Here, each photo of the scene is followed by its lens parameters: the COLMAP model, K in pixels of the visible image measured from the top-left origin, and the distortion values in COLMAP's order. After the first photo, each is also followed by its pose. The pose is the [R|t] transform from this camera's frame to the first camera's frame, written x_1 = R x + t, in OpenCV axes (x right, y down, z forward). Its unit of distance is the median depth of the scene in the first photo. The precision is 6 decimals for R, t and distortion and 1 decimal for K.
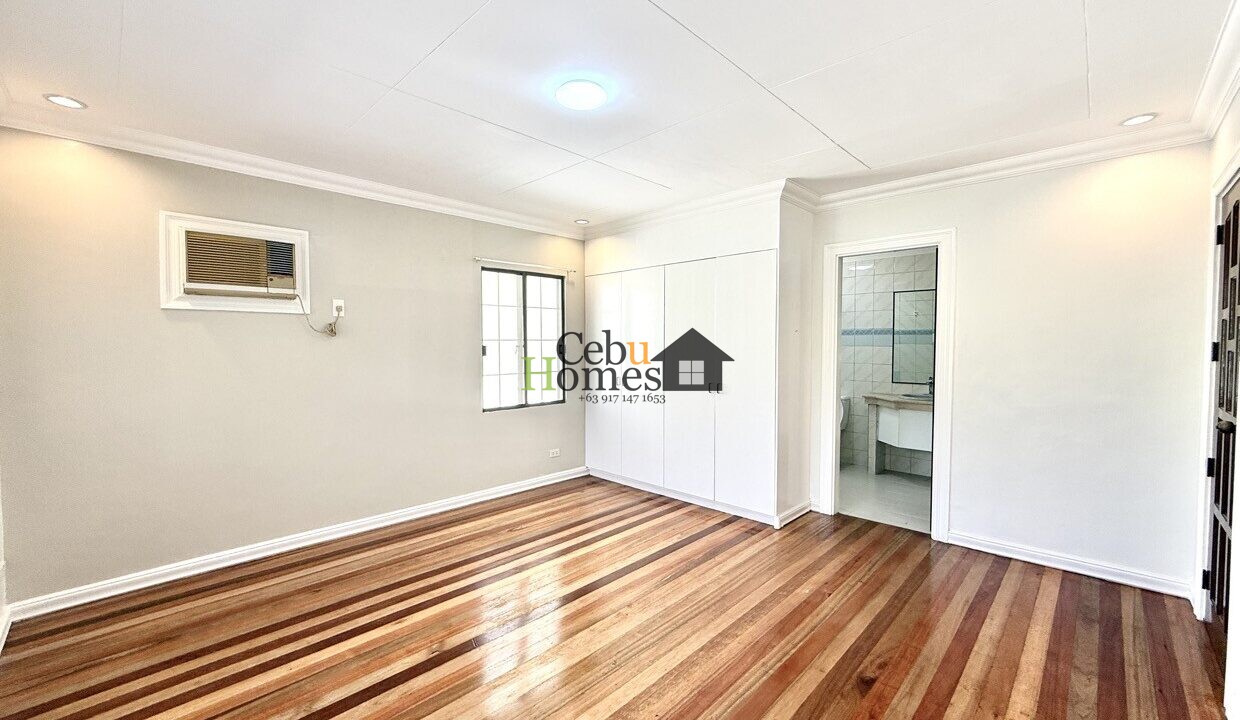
lens RADIAL K [[493.3, 0, 626.2], [0, 493.3, 358.4], [0, 0, 1]] dist [0.003199, 0.000213]
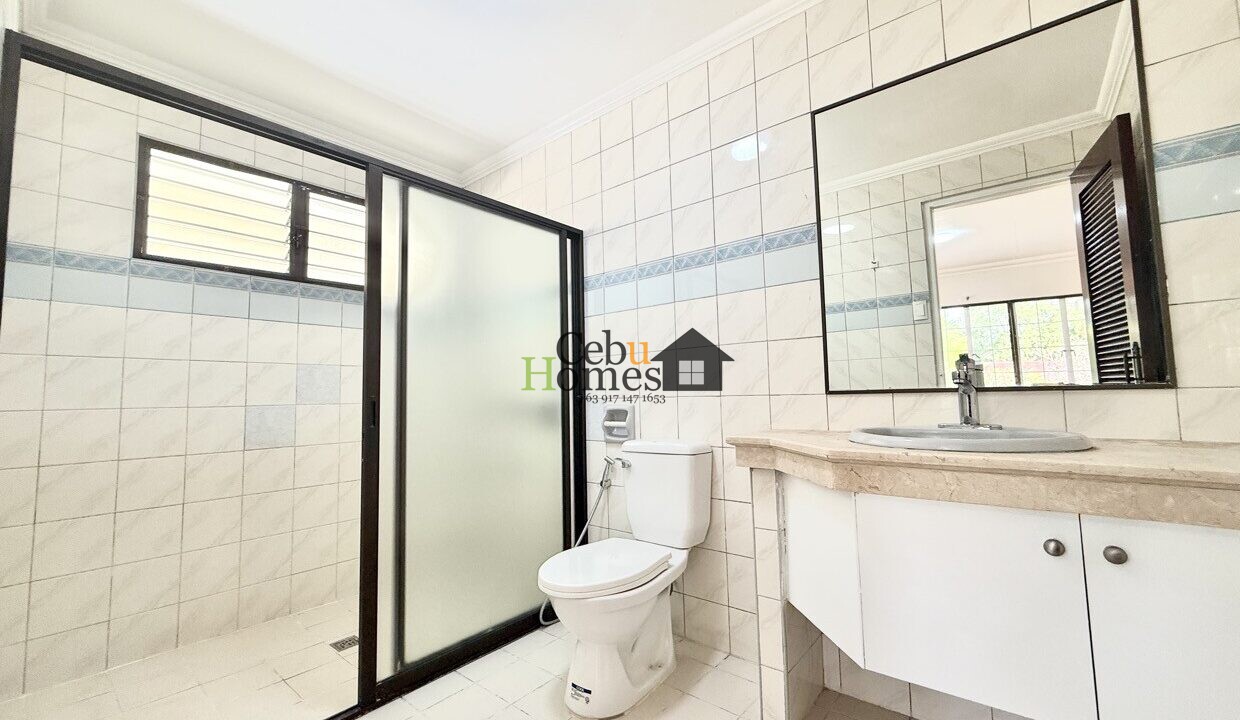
lens RADIAL K [[493.3, 0, 619.6], [0, 493.3, 361.8], [0, 0, 1]] dist [0.003199, 0.000213]
pose [[0.997324, -0.015978, 0.071339, 0.401872], [0.022958, 0.994909, -0.098132, 0.059271], [-0.069407, 0.099507, 0.992613, 0.726399]]
